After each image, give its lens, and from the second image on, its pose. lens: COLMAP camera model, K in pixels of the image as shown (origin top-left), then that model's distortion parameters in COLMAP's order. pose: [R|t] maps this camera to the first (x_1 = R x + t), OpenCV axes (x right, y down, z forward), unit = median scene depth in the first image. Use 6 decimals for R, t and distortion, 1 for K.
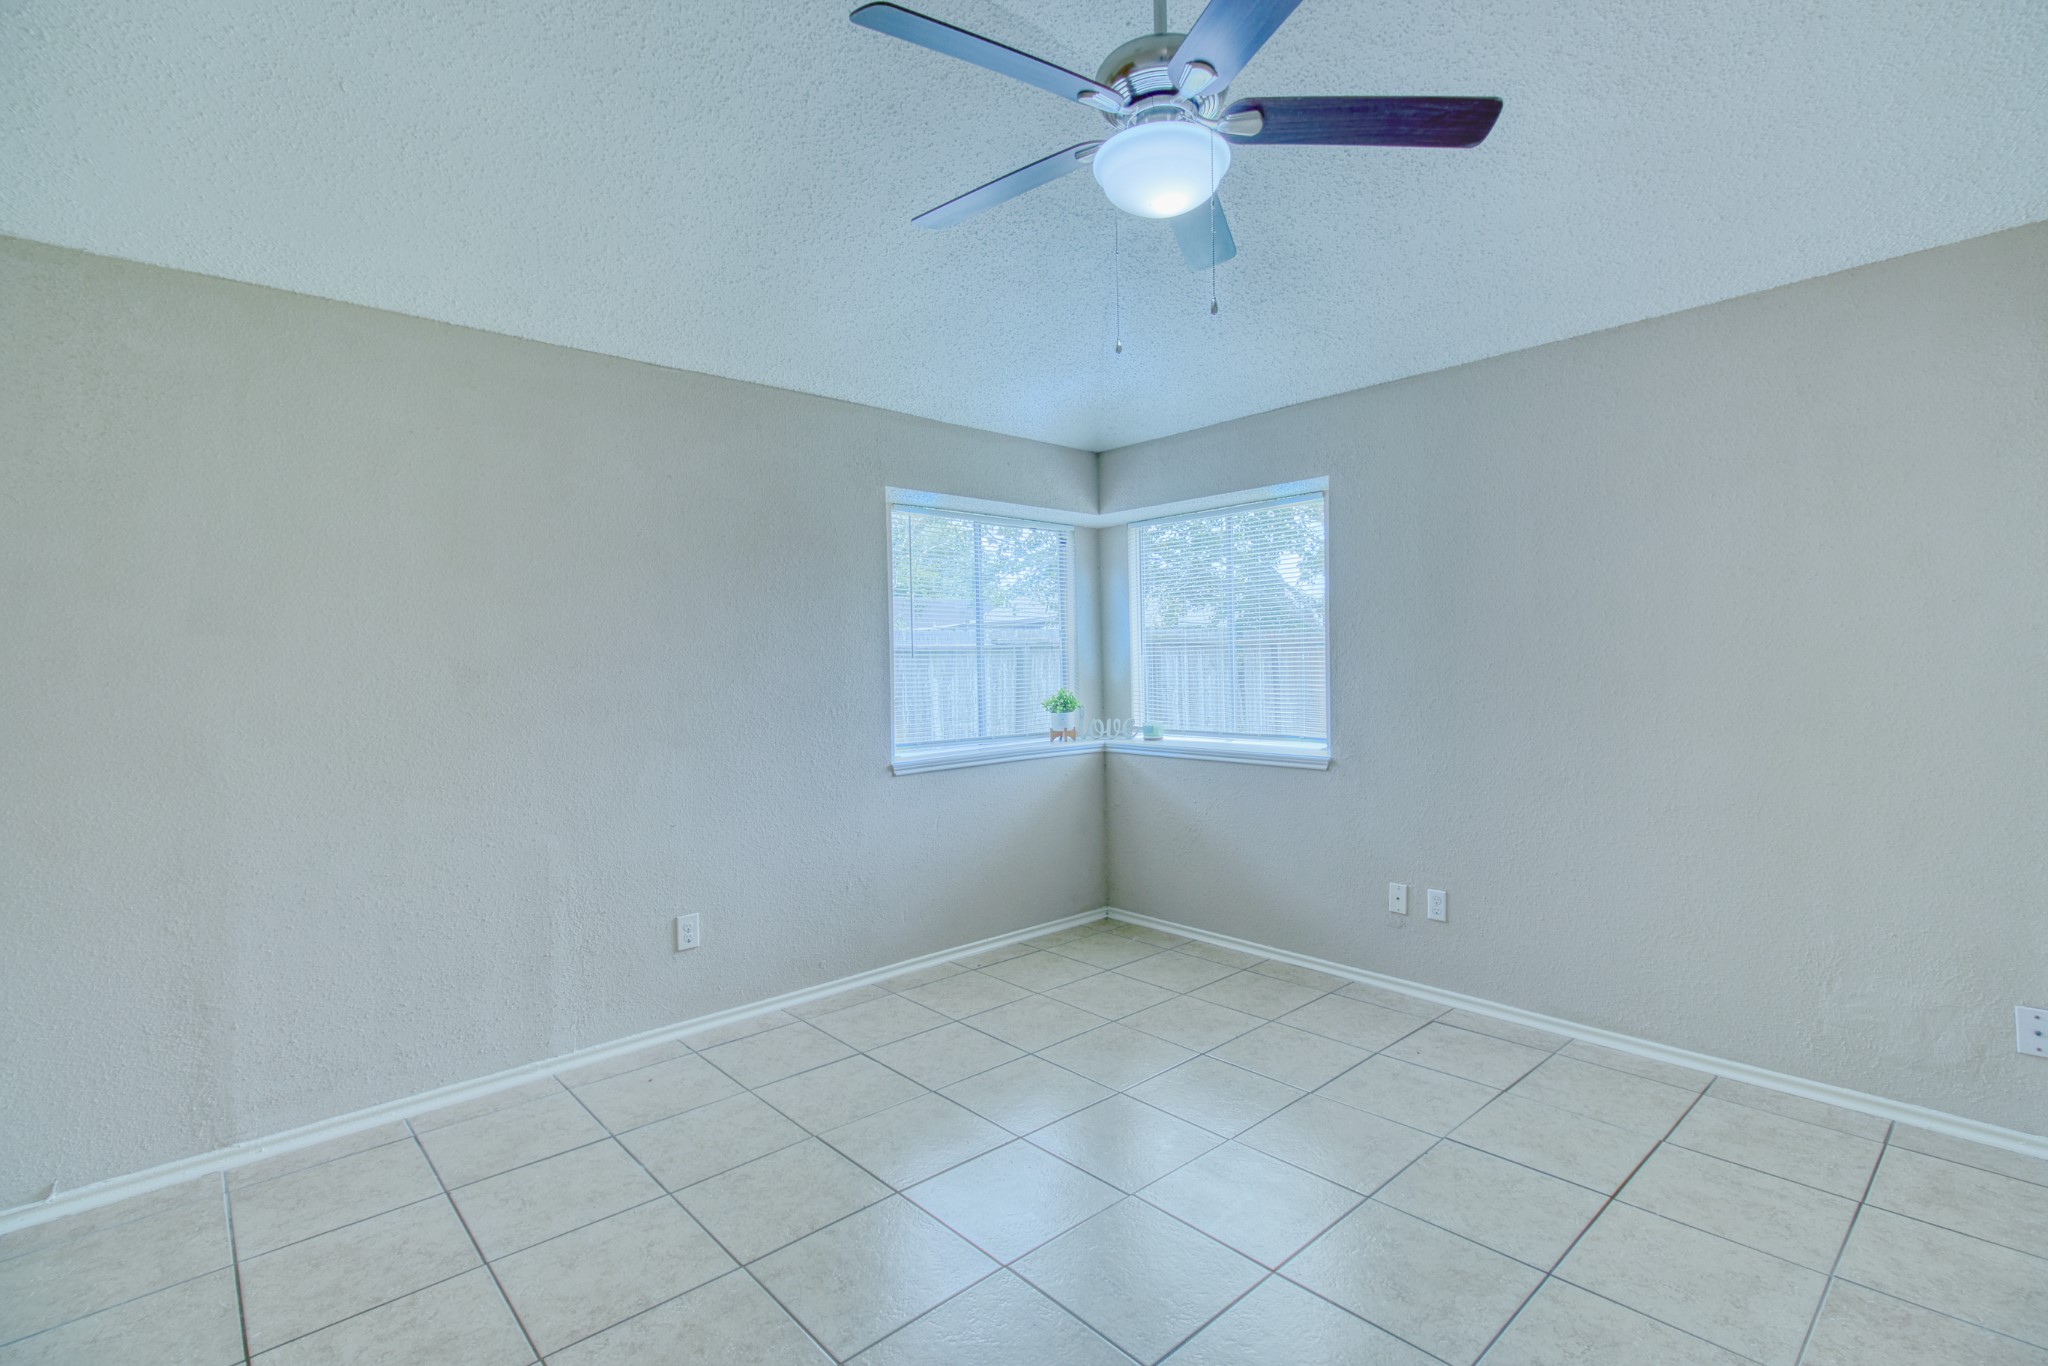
lens RADIAL K [[951.3, 0, 1002.0], [0, 951.3, 685.3], [0, 0, 1]] dist [0.003217, -0.000103]
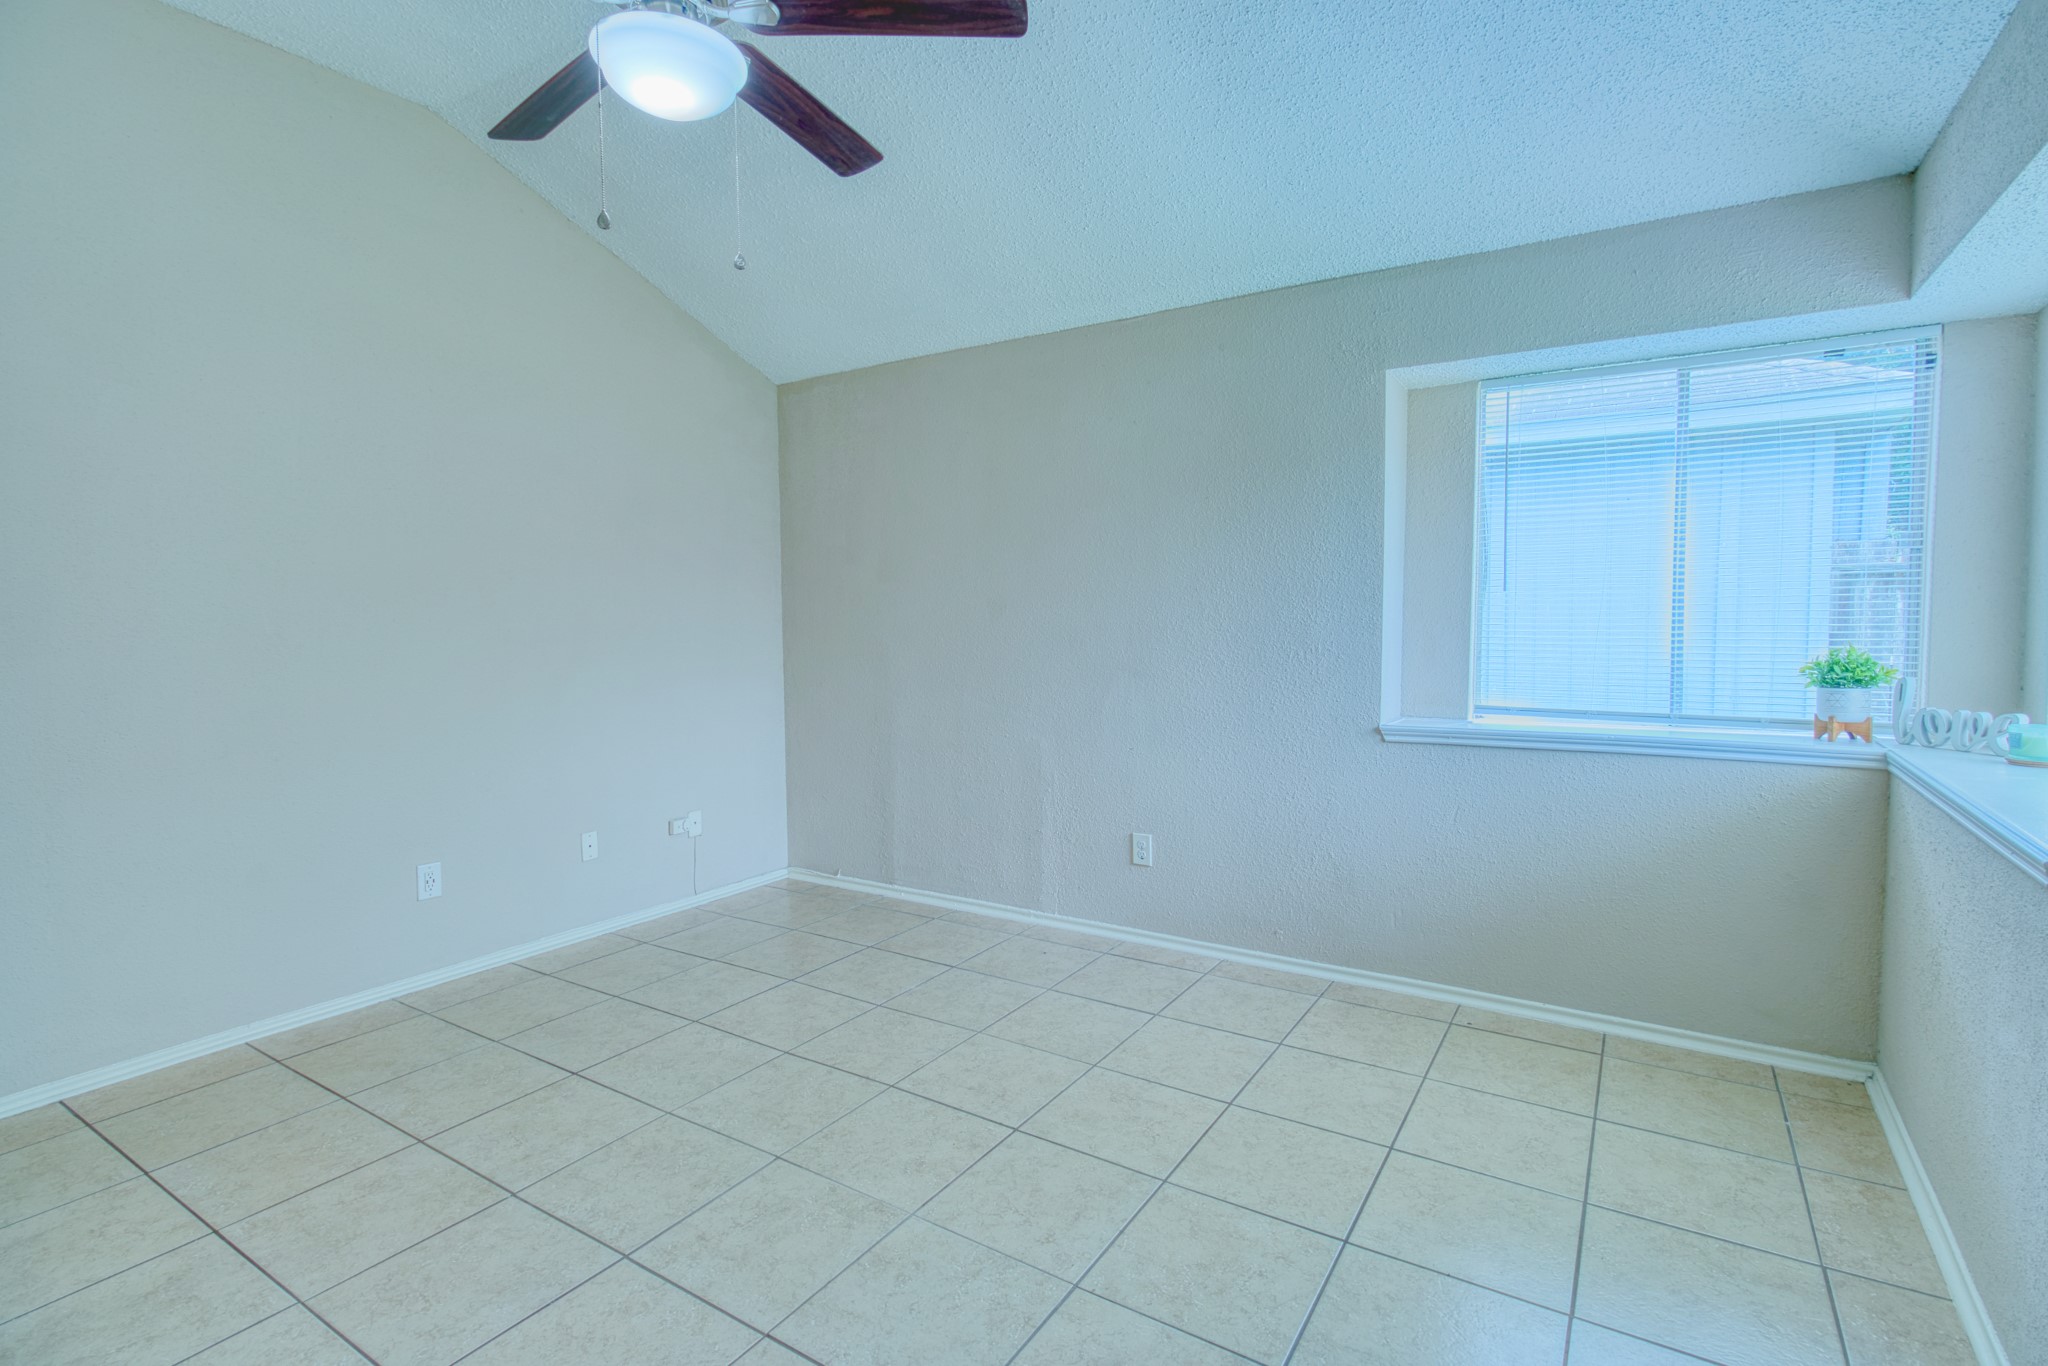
lens RADIAL K [[951.3, 0, 1042.7], [0, 951.3, 683.6], [0, 0, 1]] dist [0.003217, -0.000103]
pose [[0.290280, 0.087959, -0.952891, 0.609293], [-0.018108, 0.996093, 0.086431, -0.017498], [0.956770, -0.007834, 0.290739, 0.549052]]
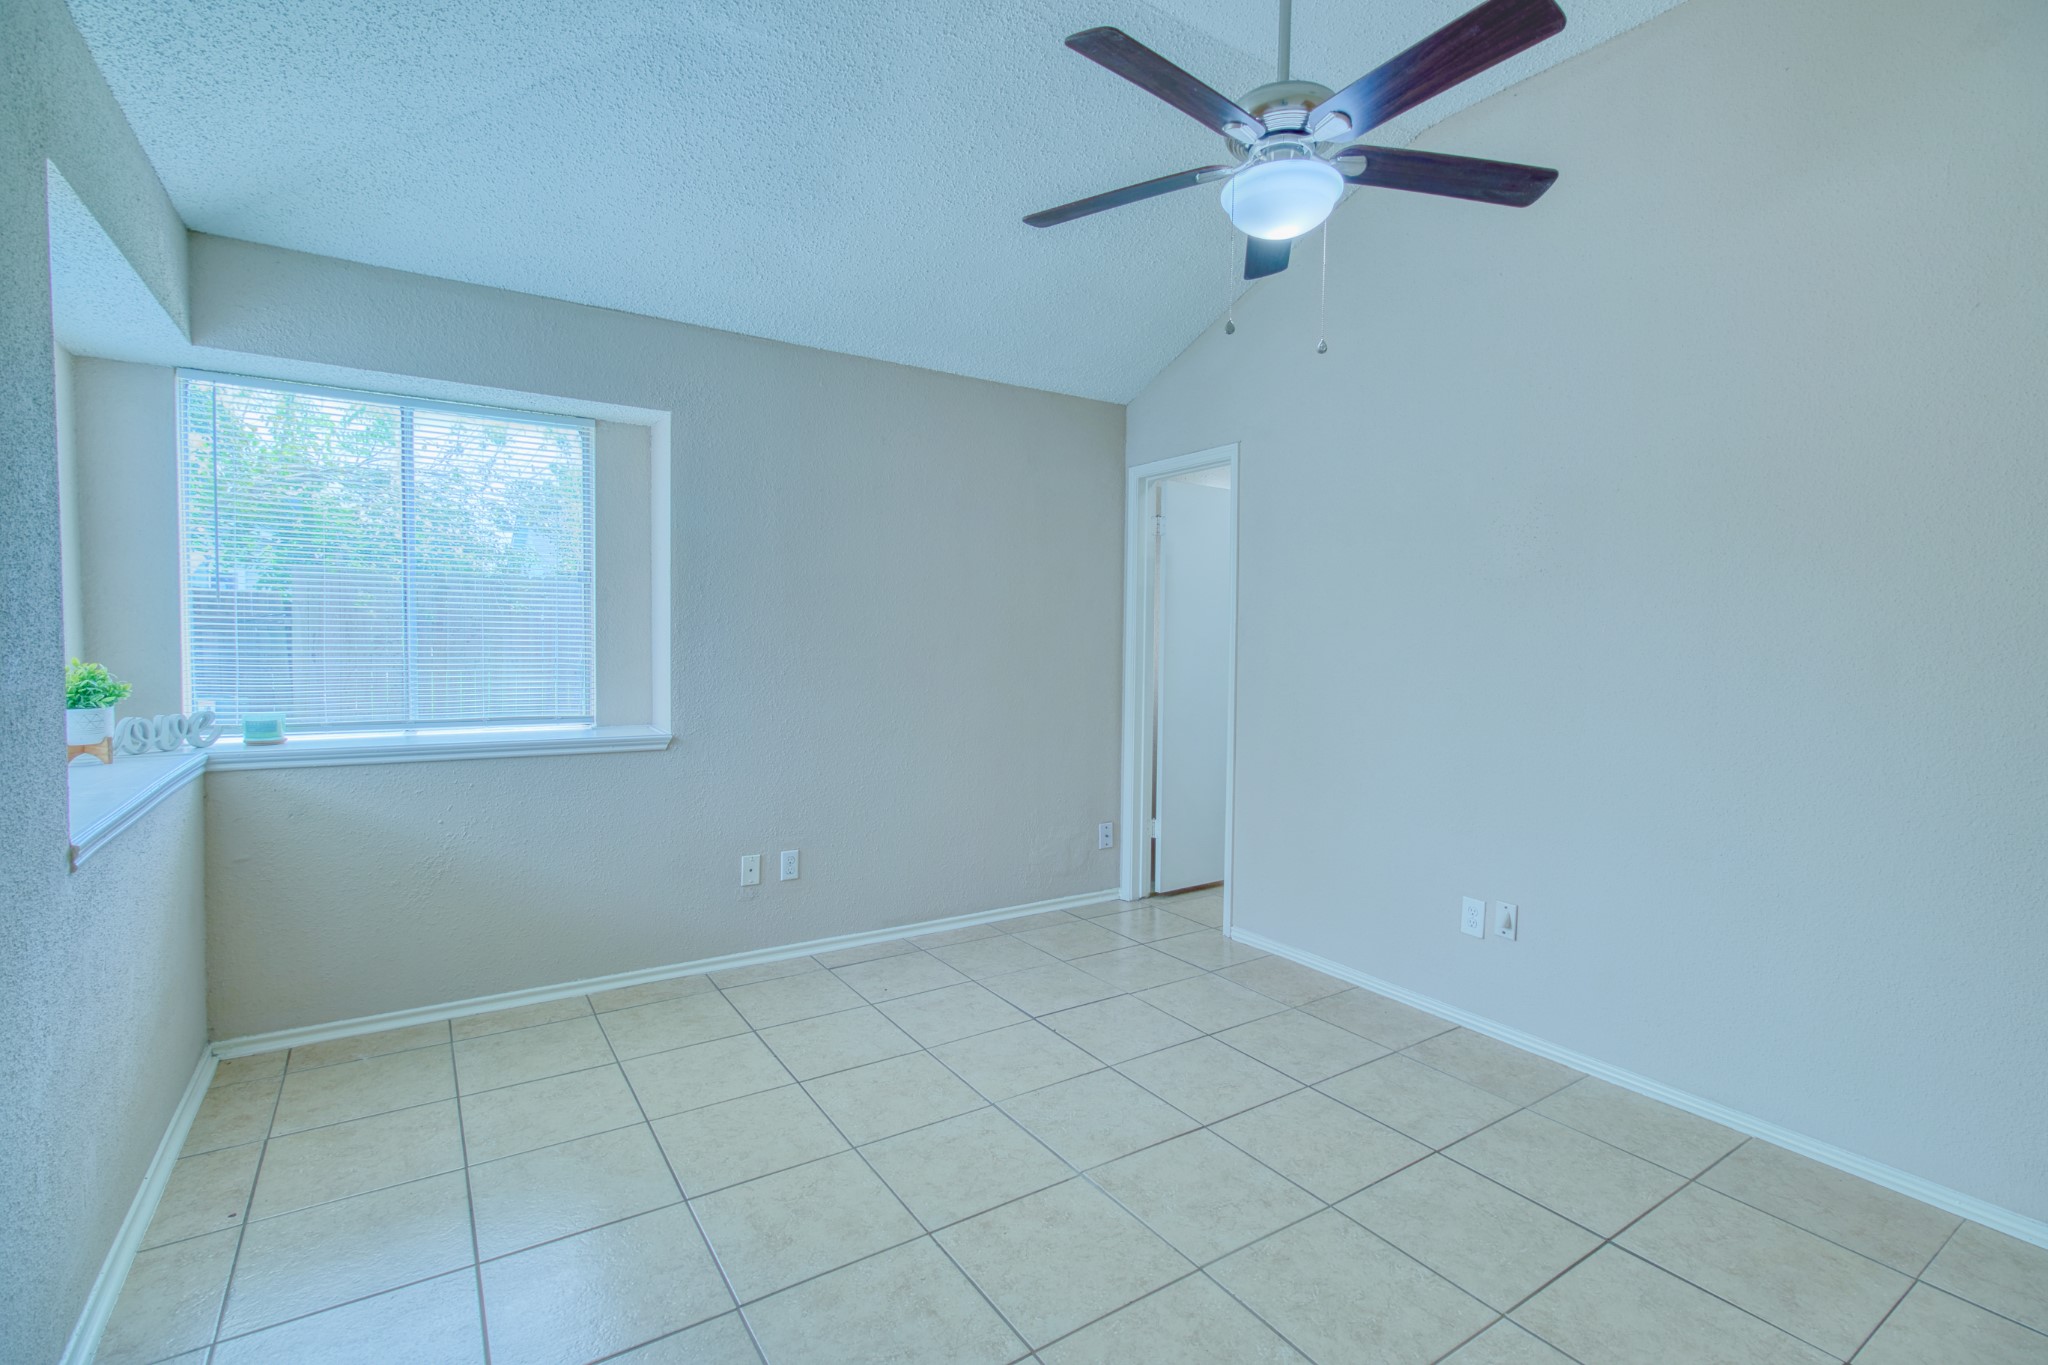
lens RADIAL K [[951.3, 0, 1053.0], [0, 951.3, 680.3], [0, 0, 1]] dist [0.003217, -0.000103]
pose [[0.110719, -0.021669, 0.993616, -0.524033], [0.004147, 0.999764, 0.021341, 0.008271], [-0.993843, 0.001757, 0.110782, 0.584154]]
